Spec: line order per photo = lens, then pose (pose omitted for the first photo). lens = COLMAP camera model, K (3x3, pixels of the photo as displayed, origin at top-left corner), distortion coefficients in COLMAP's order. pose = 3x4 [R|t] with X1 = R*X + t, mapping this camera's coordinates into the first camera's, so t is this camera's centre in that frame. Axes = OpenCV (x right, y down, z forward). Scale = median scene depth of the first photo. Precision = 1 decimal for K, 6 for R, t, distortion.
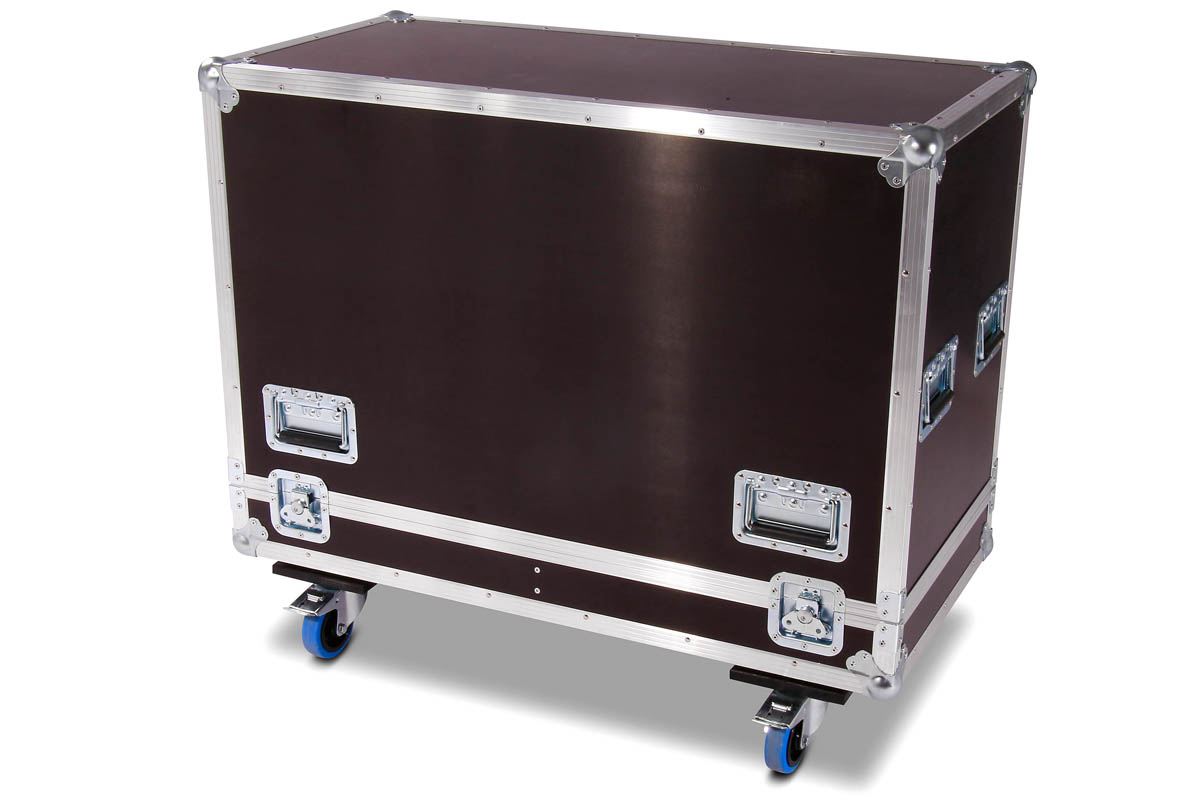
lens RADIAL K [[1833.2, 0, 609.2], [0, 1833.2, 401.3], [0, 0, 1]] dist [0.016012, 0.000000]
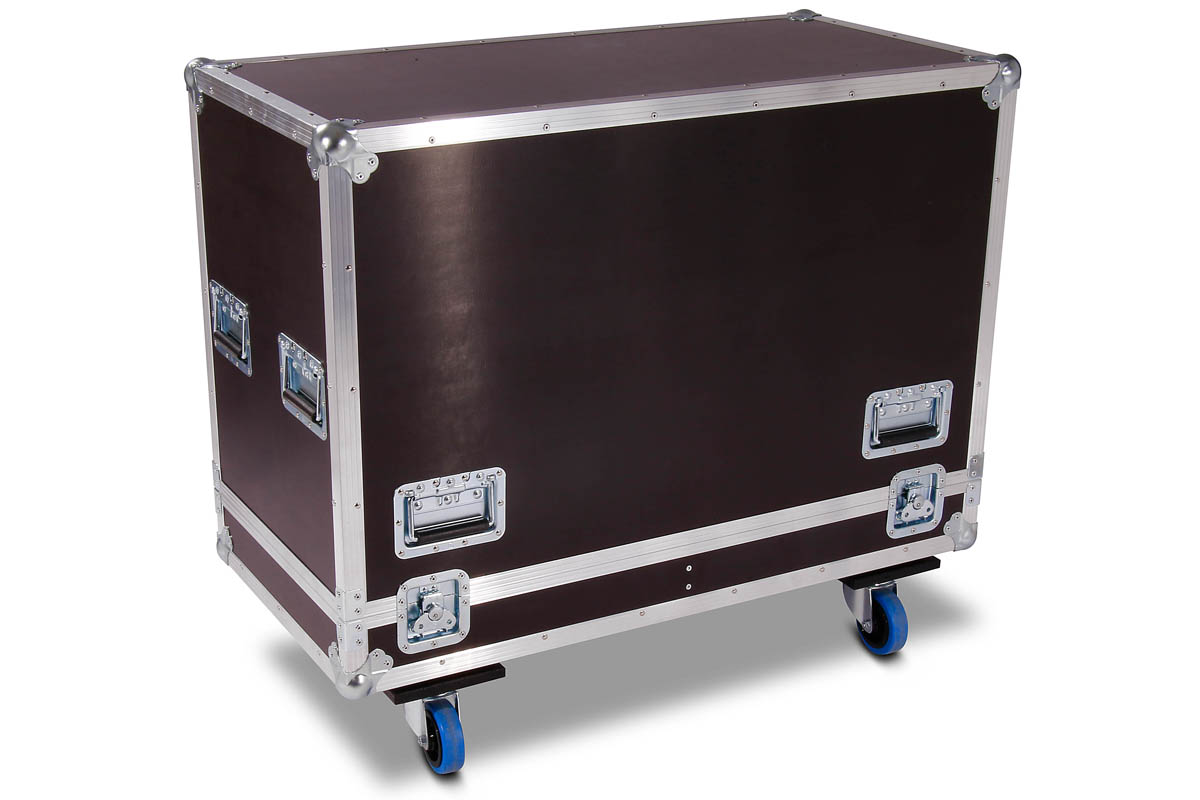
lens RADIAL K [[1883.2, 0, 606.2], [0, 1883.2, 420.3], [0, 0, 1]] dist [0.014566, 0.000000]
pose [[0.589228, -0.287139, 0.755222, -0.820383], [0.283332, 0.948795, 0.139679, -0.140469], [-0.756659, 0.131676, 0.640413, 0.362113]]
